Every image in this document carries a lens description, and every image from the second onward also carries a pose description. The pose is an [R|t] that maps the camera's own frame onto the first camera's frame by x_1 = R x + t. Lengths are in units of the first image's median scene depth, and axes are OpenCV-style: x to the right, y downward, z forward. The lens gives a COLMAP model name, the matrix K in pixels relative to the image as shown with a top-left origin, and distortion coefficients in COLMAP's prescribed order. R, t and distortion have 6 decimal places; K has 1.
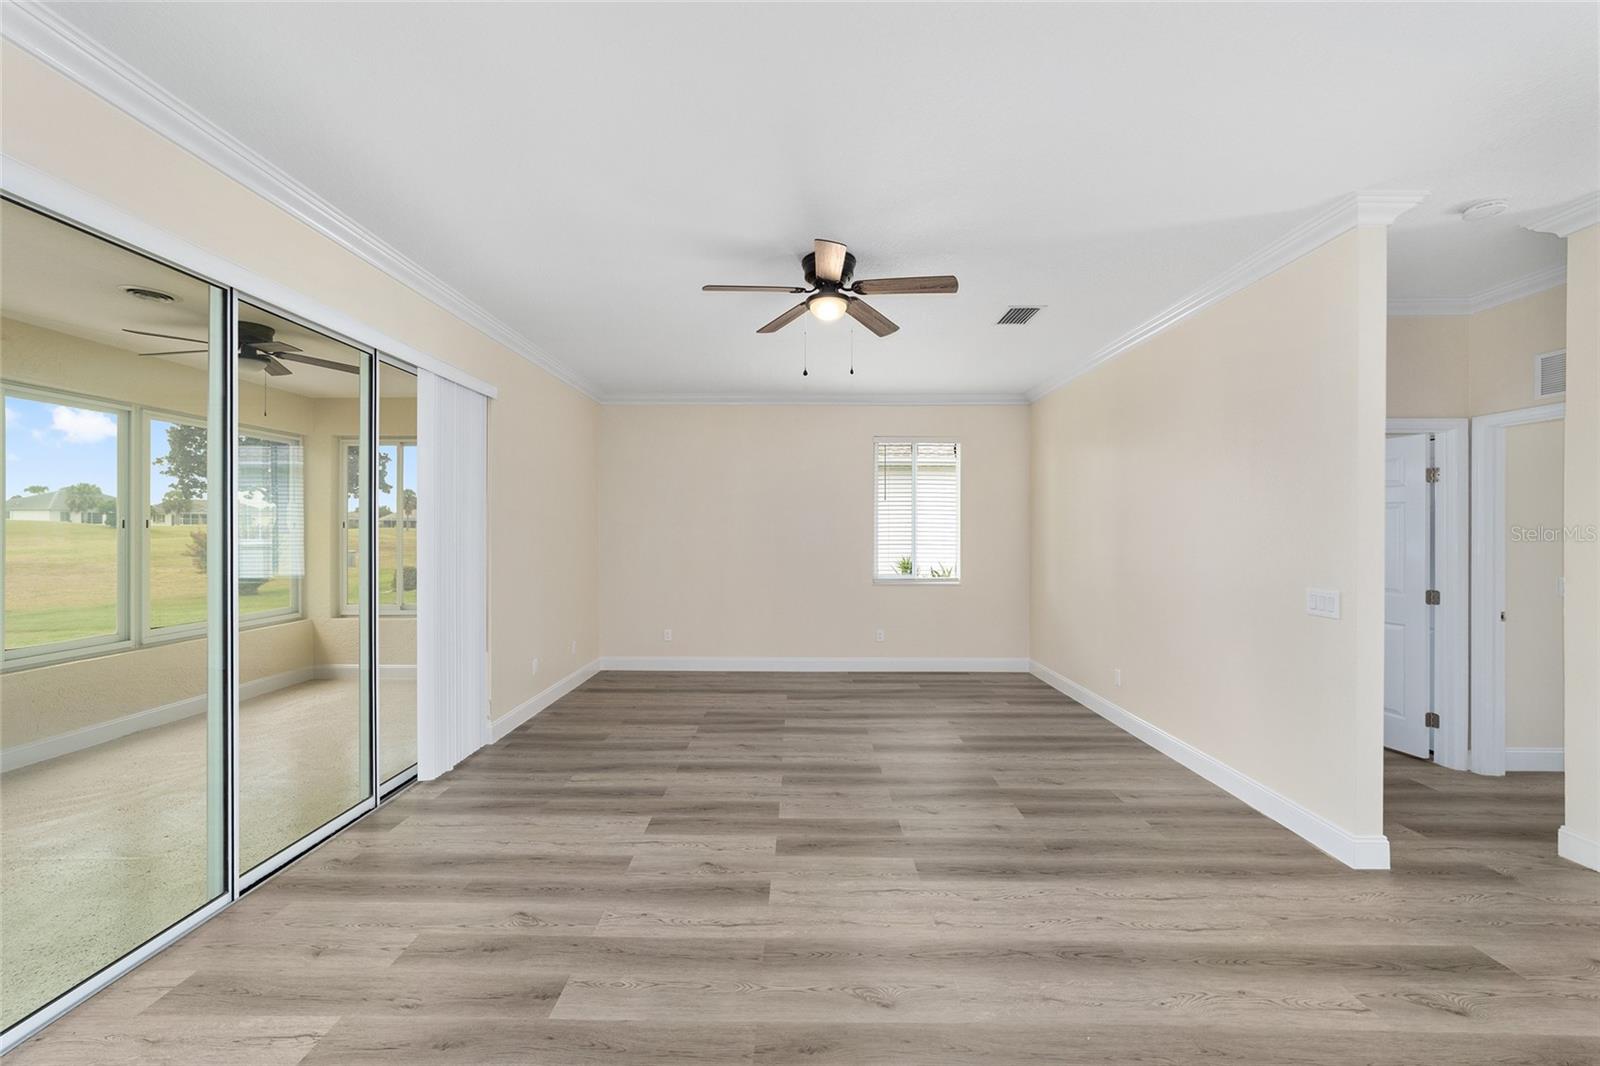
lens RADIAL K [[620.7, 0, 791.9], [0, 620.7, 533.7], [0, 0, 1]] dist [-0.014745, 0.005707]
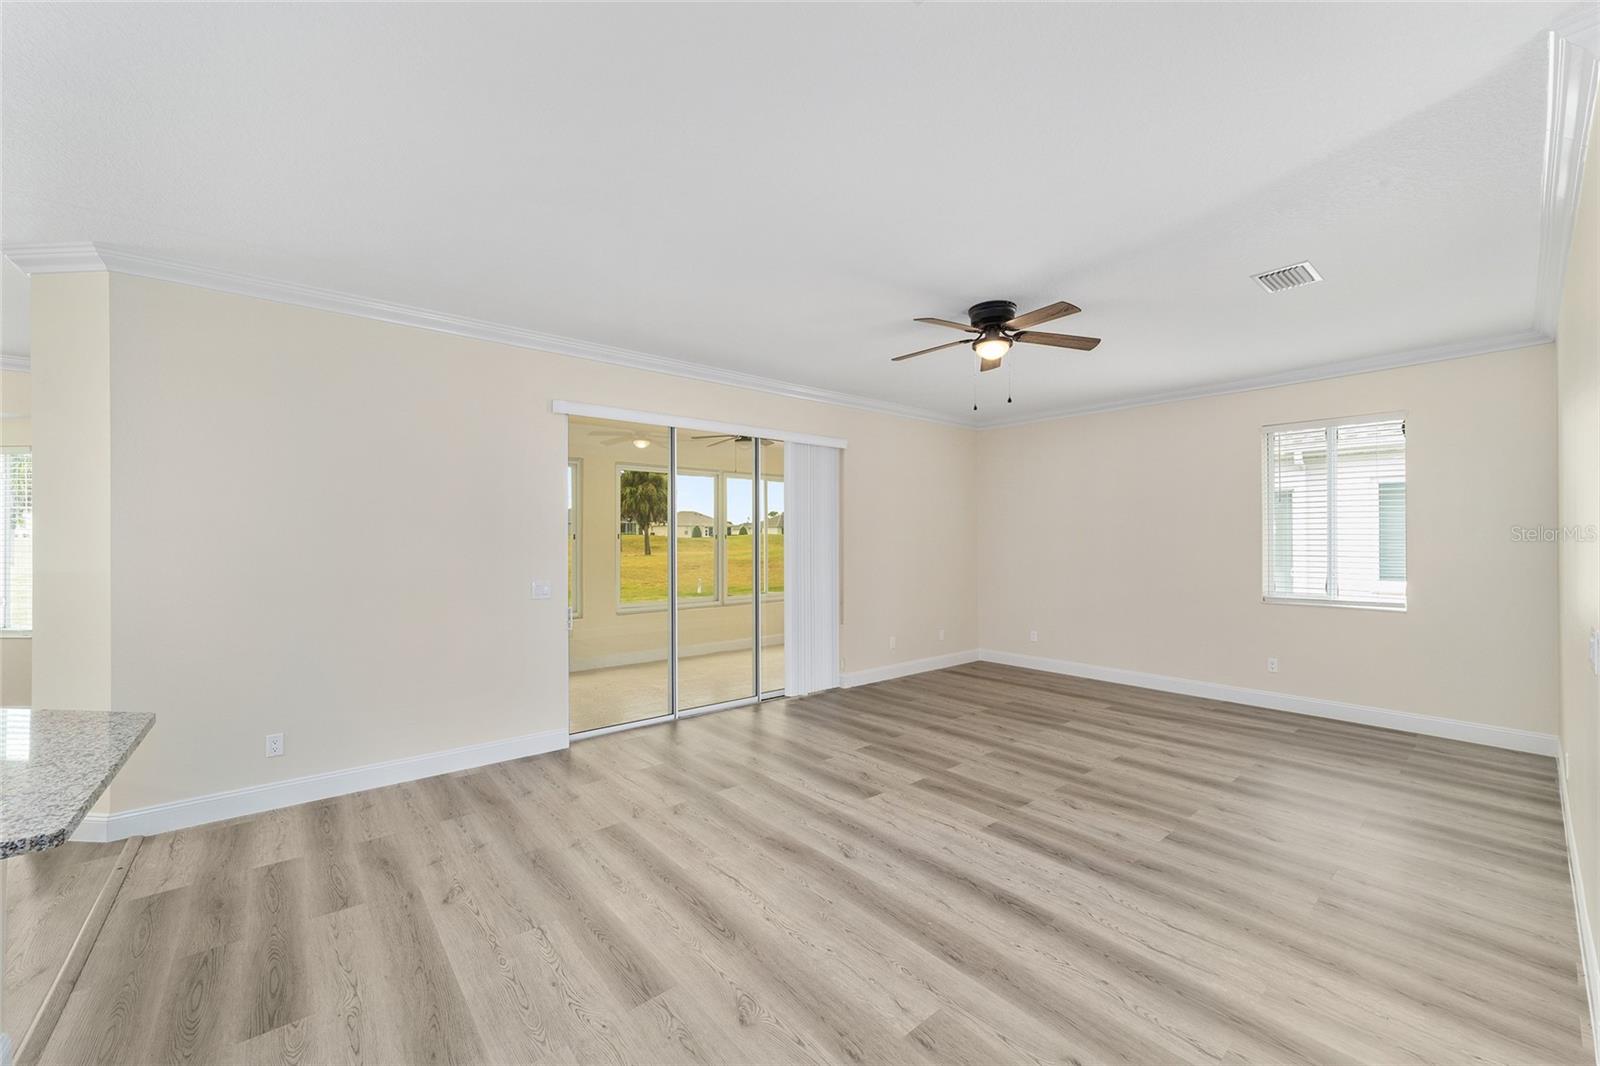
lens RADIAL K [[625.9, 0, 792.5], [0, 625.9, 542.3], [0, 0, 1]] dist [-0.013825, 0.005976]
pose [[0.648452, -0.000251, -0.761255, 0.580469], [0.000571, 1.000000, 0.000157, -0.000811], [0.761255, -0.000537, 0.648452, -0.042936]]
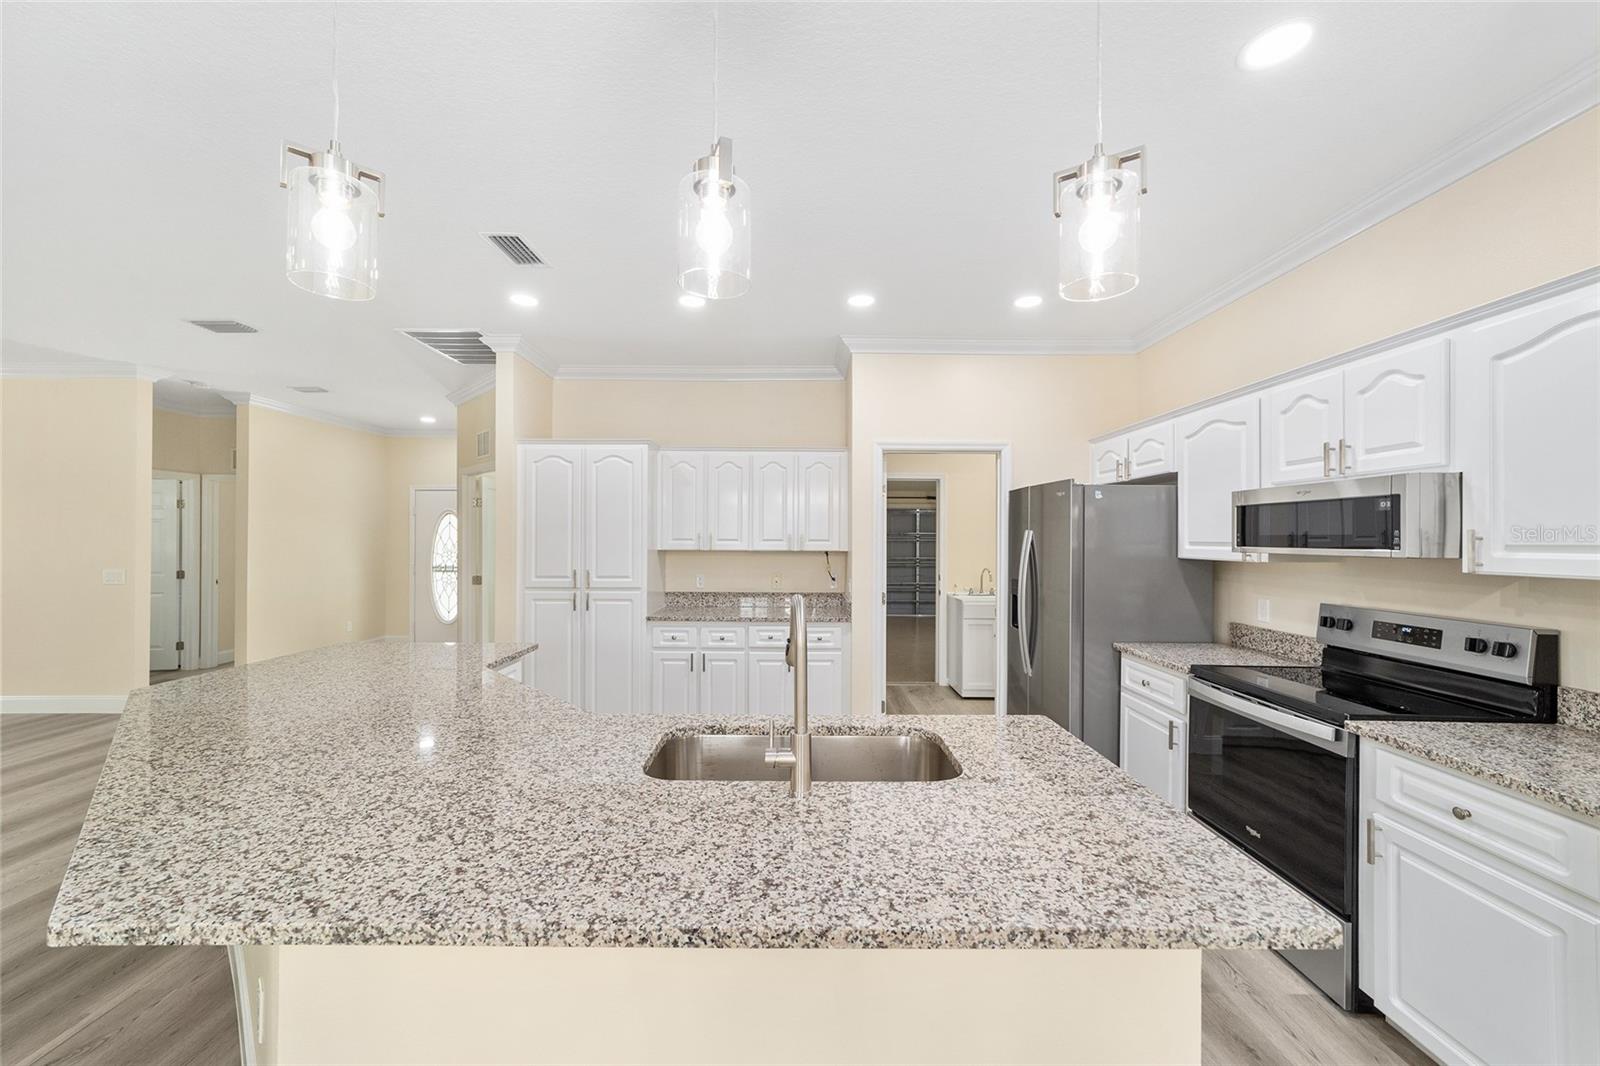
lens RADIAL K [[608.0, 0, 793.7], [0, 608.0, 536.6], [0, 0, 1]] dist [-0.006154, 0.000260]
pose [[-0.010227, 0.000631, 0.999948, -0.671686], [-0.001614, 0.999998, -0.000648, -0.005302], [-0.999946, -0.001620, -0.010226, -0.703655]]
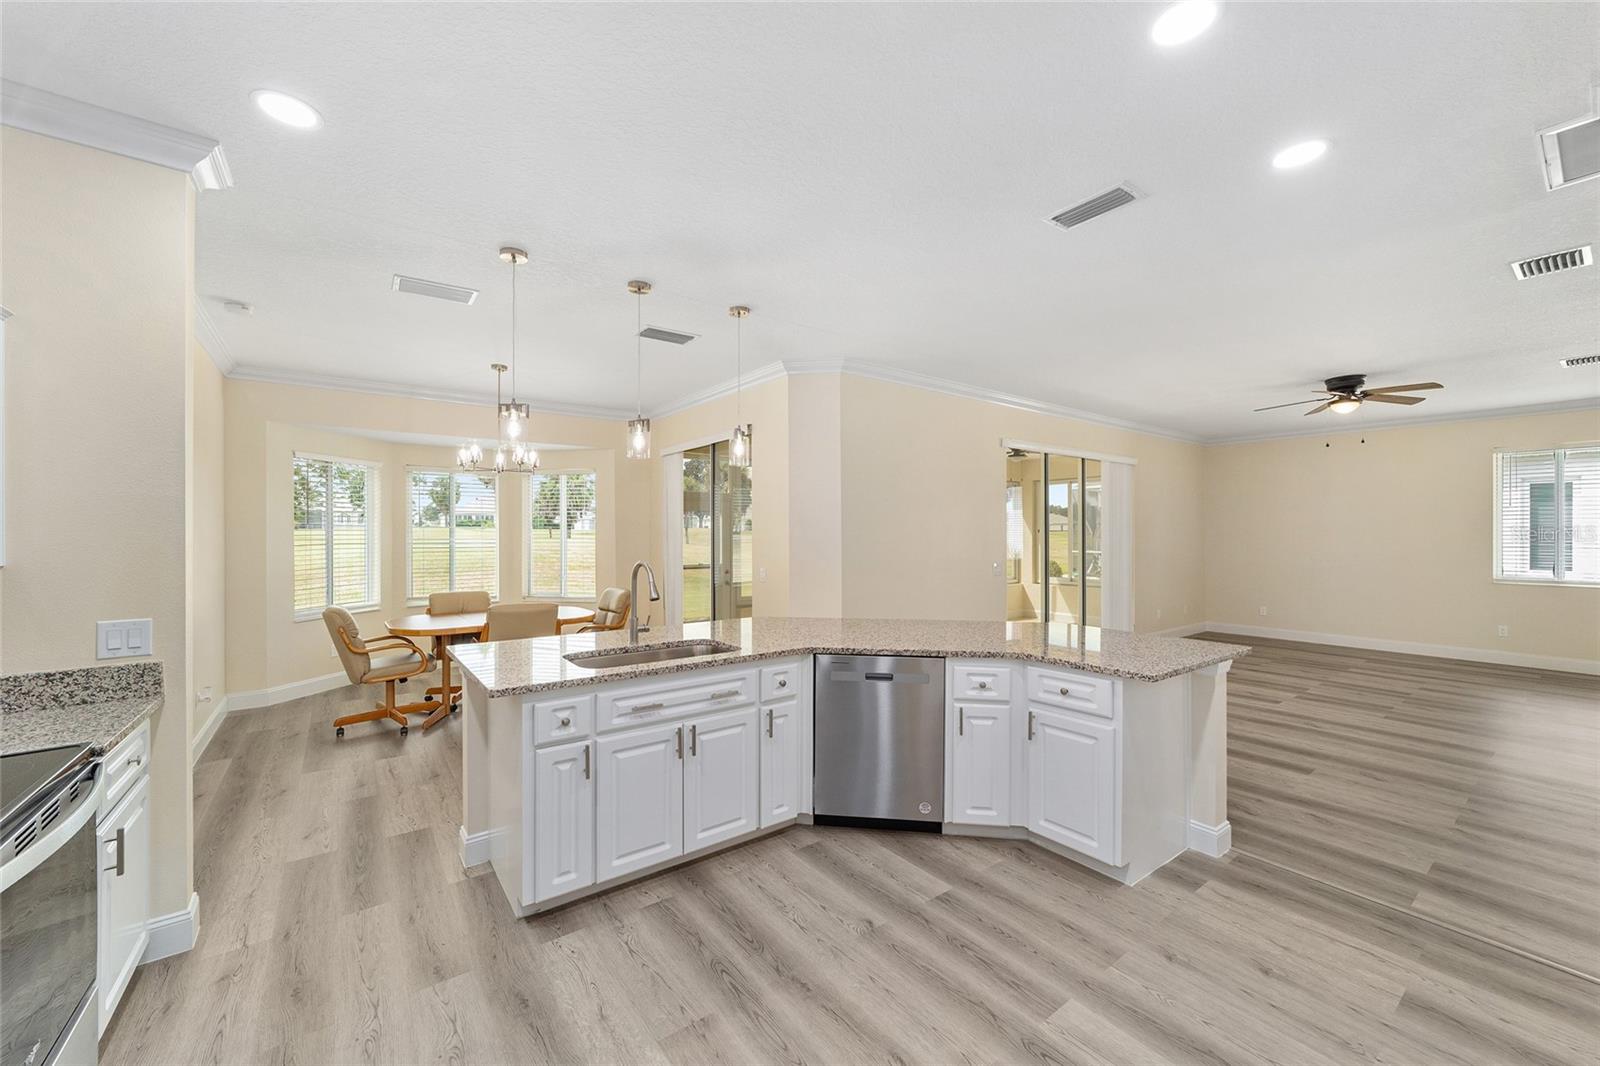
lens RADIAL K [[617.7, 0, 791.9], [0, 617.7, 532.6], [0, 0, 1]] dist [-0.015234, 0.008405]
pose [[0.606928, -0.003036, -0.794751, 0.395335], [-0.000834, 0.999990, -0.004457, -0.002780], [0.794756, 0.003368, 0.606919, -1.030158]]
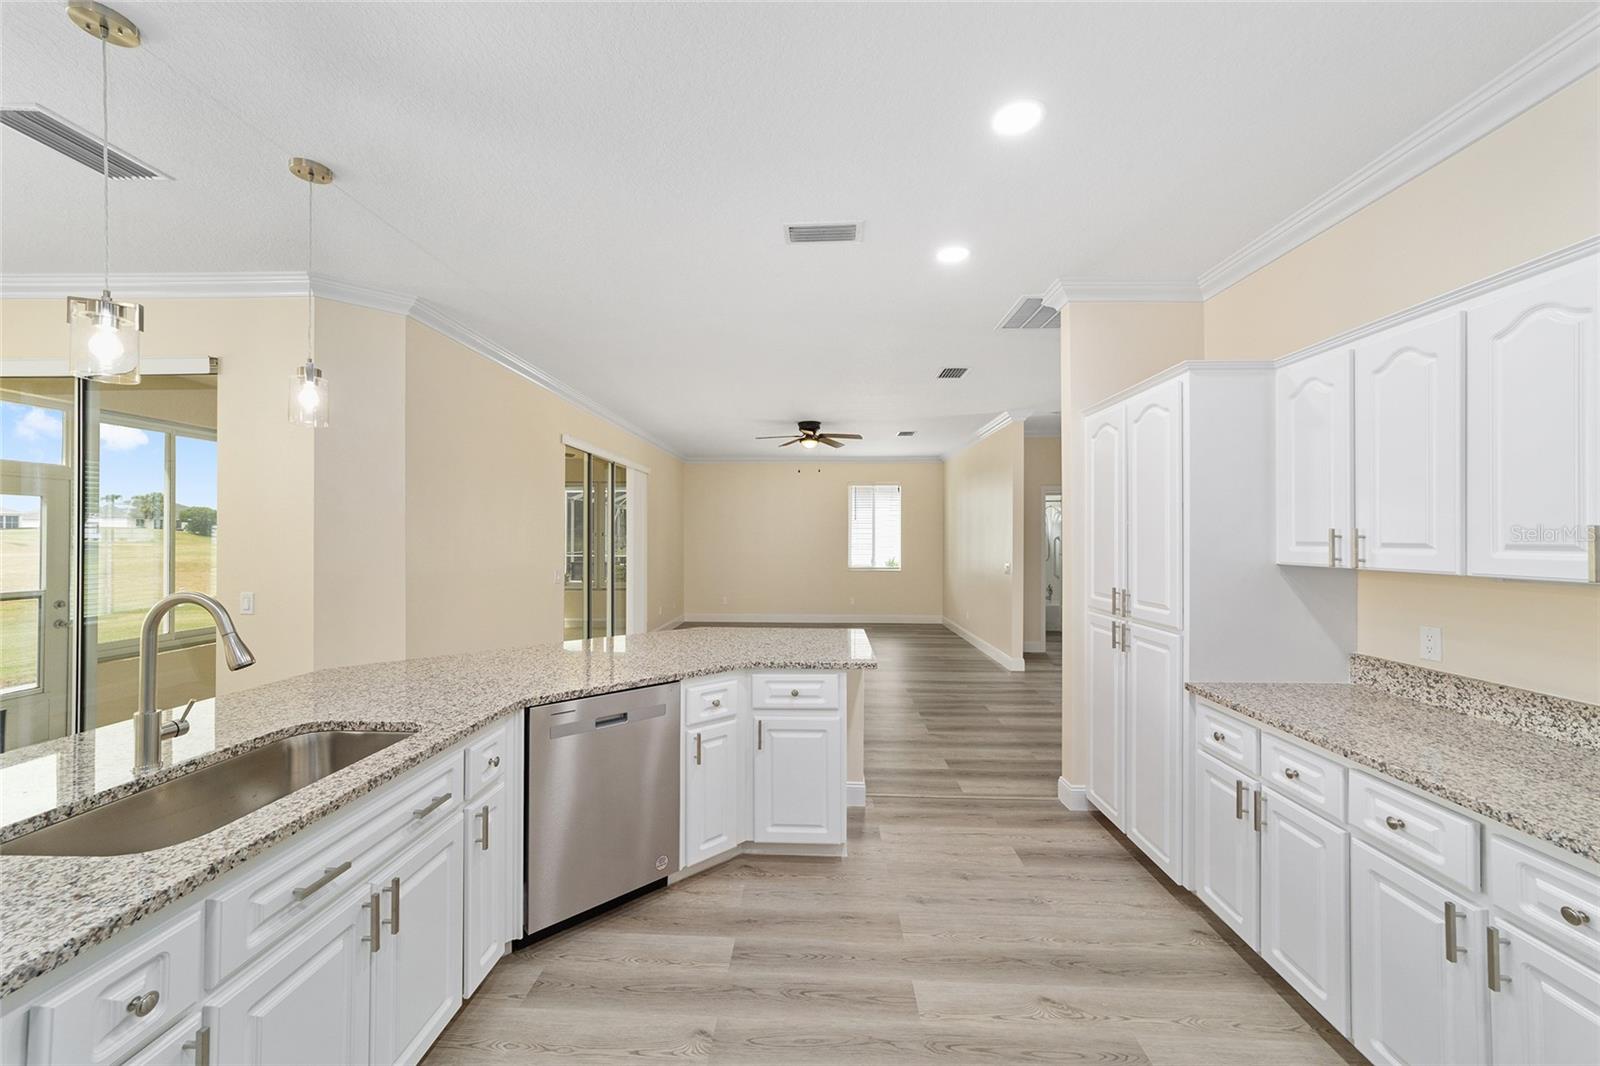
lens RADIAL K [[617.7, 0, 791.9], [0, 617.7, 532.6], [0, 0, 1]] dist [-0.015234, 0.008405]
pose [[0.999543, -0.000049, -0.030243, 0.054513], [-0.000283, 0.999940, -0.010972, -0.003778], [0.030242, 0.010975, 0.999482, -1.076797]]
